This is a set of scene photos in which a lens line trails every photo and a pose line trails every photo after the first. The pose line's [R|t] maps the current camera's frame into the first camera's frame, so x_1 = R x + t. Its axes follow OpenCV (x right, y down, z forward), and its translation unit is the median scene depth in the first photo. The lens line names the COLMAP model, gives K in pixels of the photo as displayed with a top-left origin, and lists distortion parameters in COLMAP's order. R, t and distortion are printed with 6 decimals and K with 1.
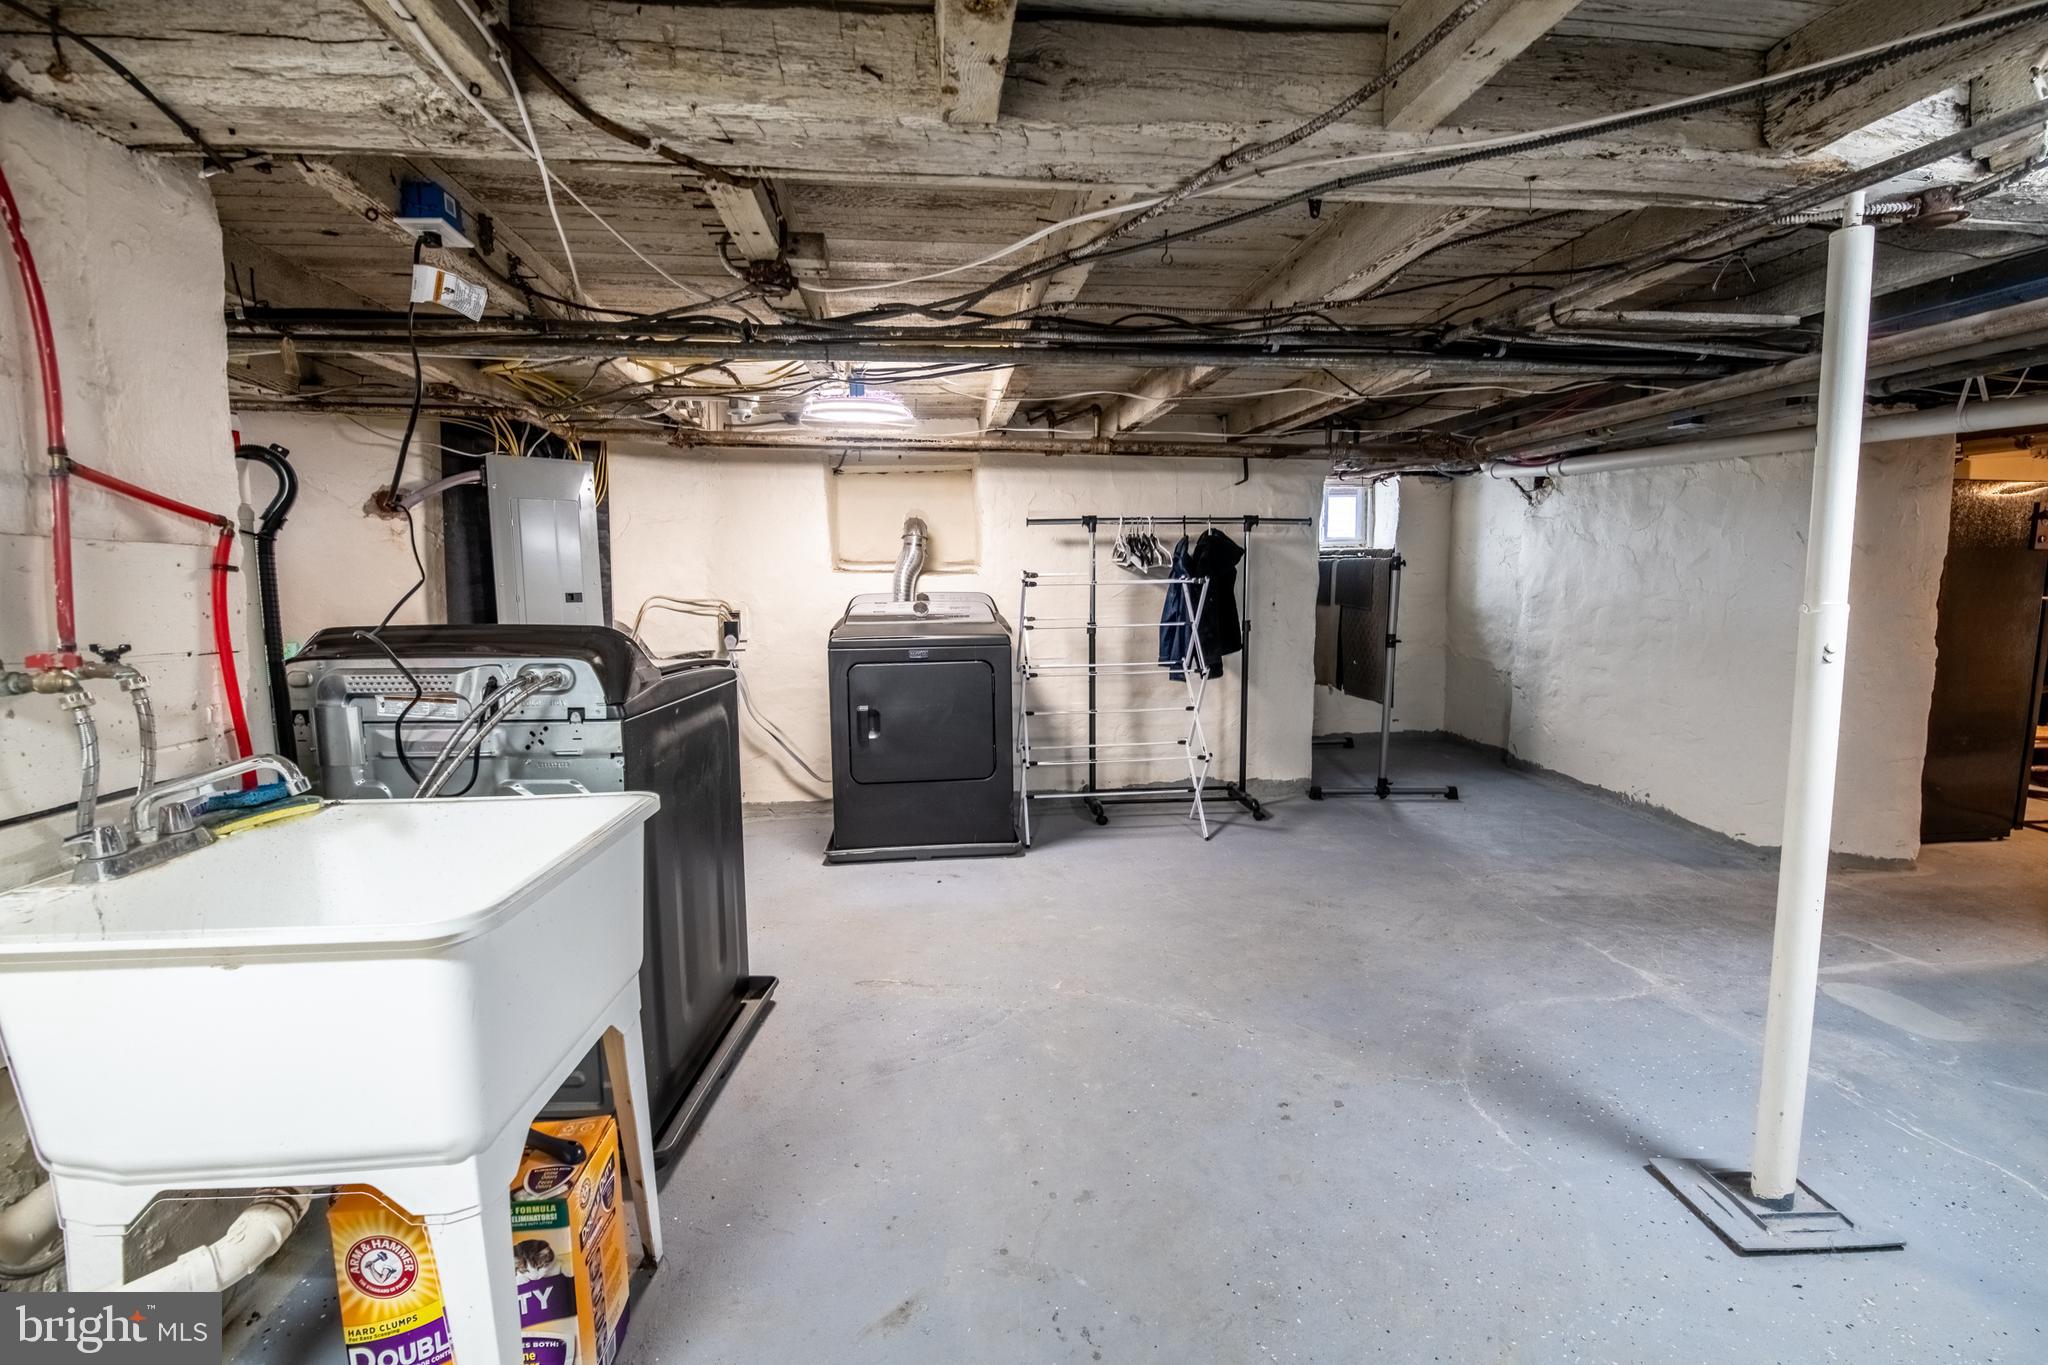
lens RADIAL K [[884.0, 0, 1031.2], [0, 884.0, 674.6], [0, 0, 1]] dist [-0.001362, -0.011159]
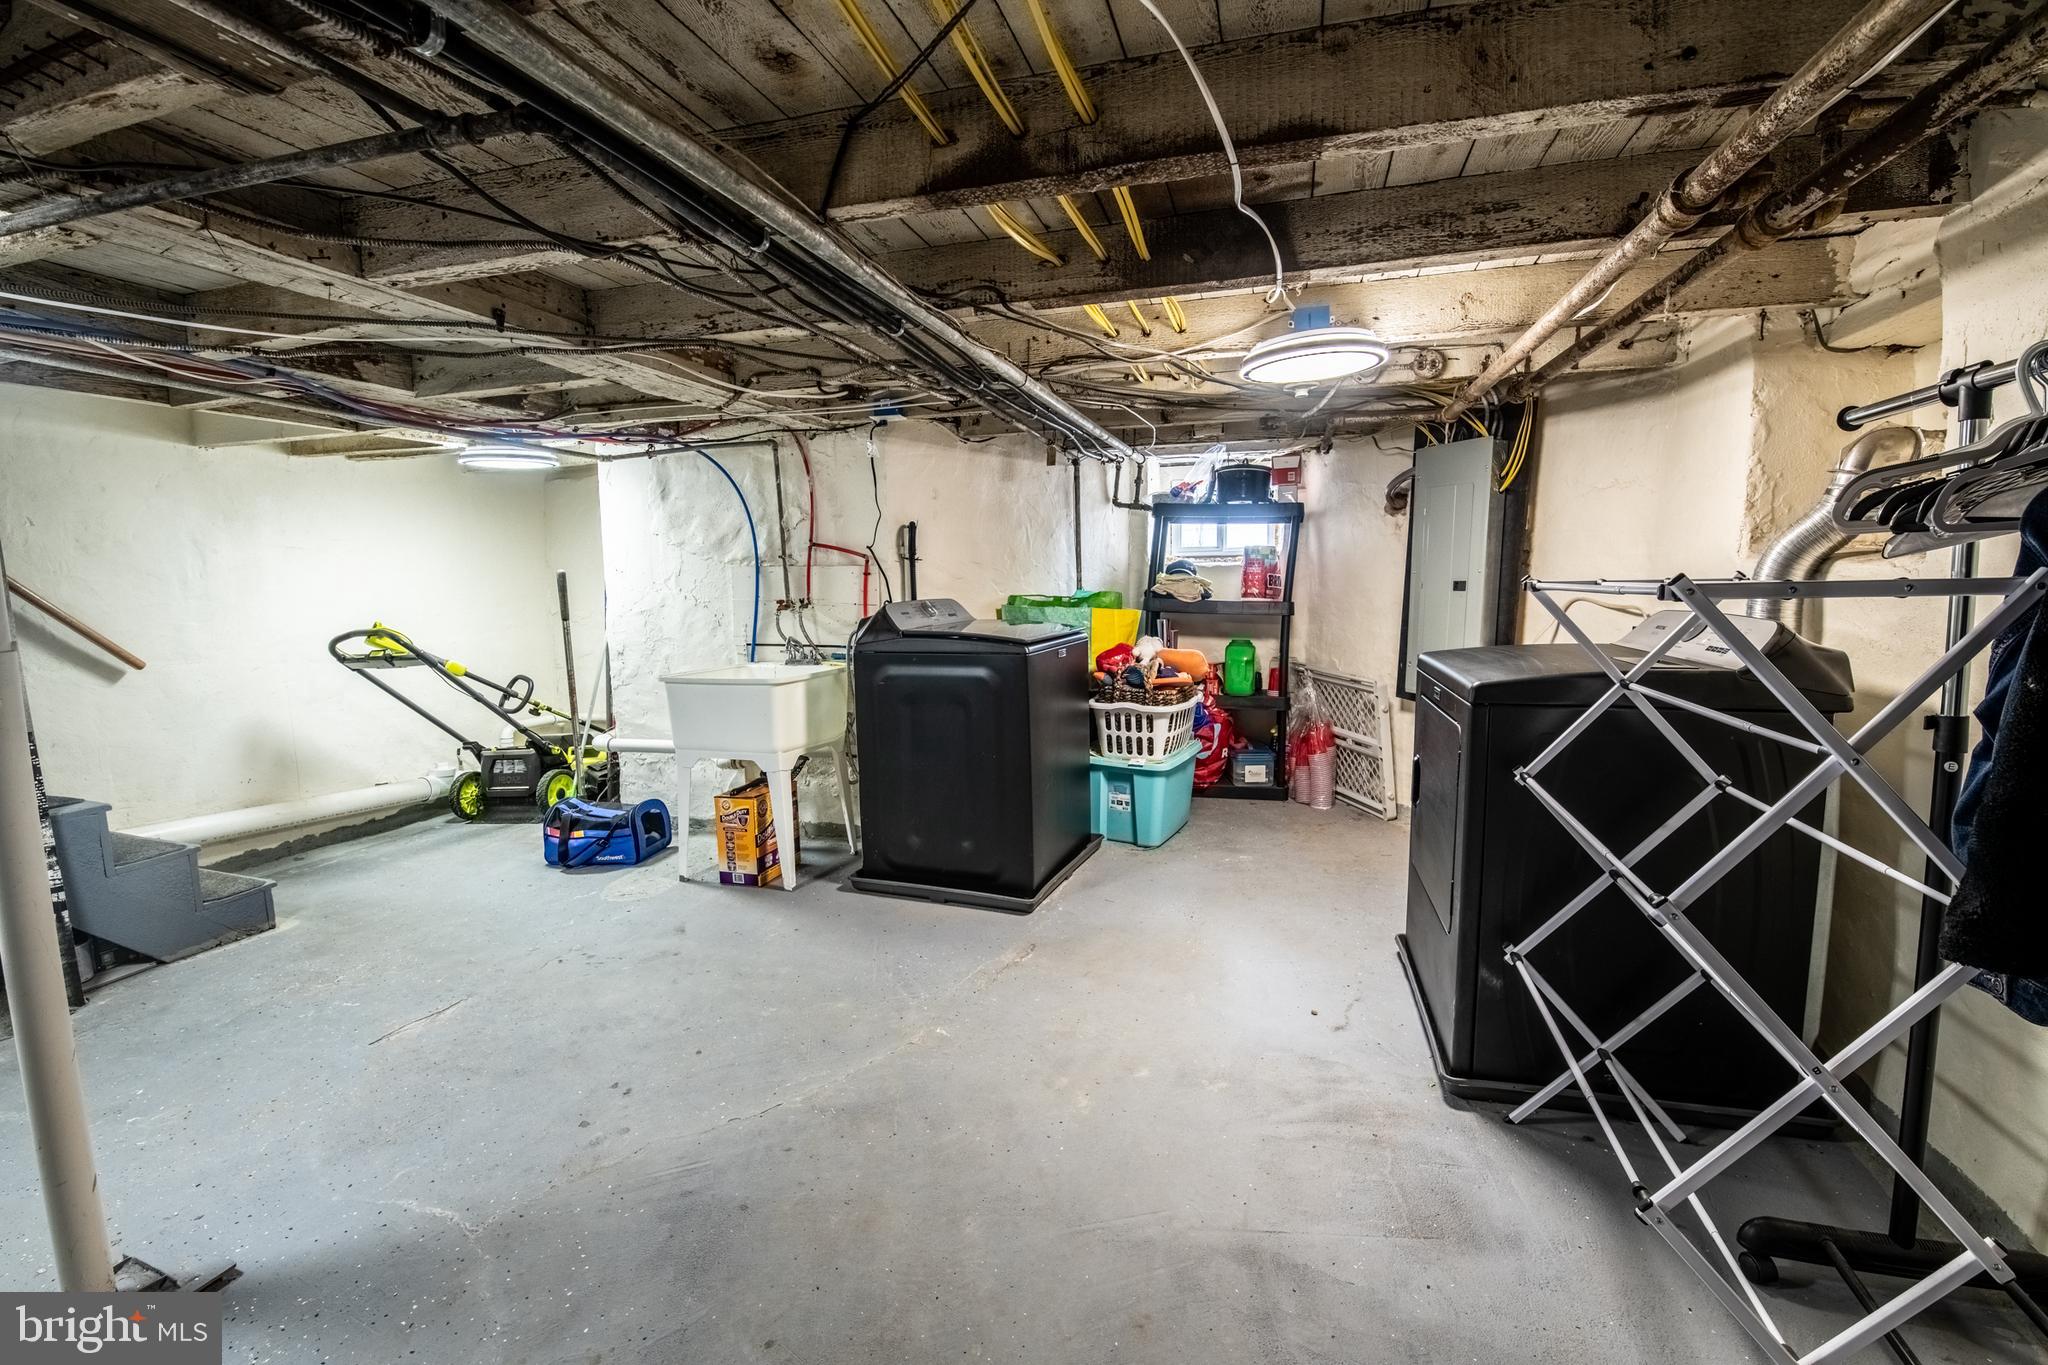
lens RADIAL K [[884.0, 0, 1031.2], [0, 884.0, 674.6], [0, 0, 1]] dist [-0.001362, -0.011159]
pose [[-0.375976, 0.115606, -0.919390, 0.803133], [-0.081868, 0.984163, 0.157230, -0.159065], [0.923006, 0.134383, -0.360557, 1.395526]]
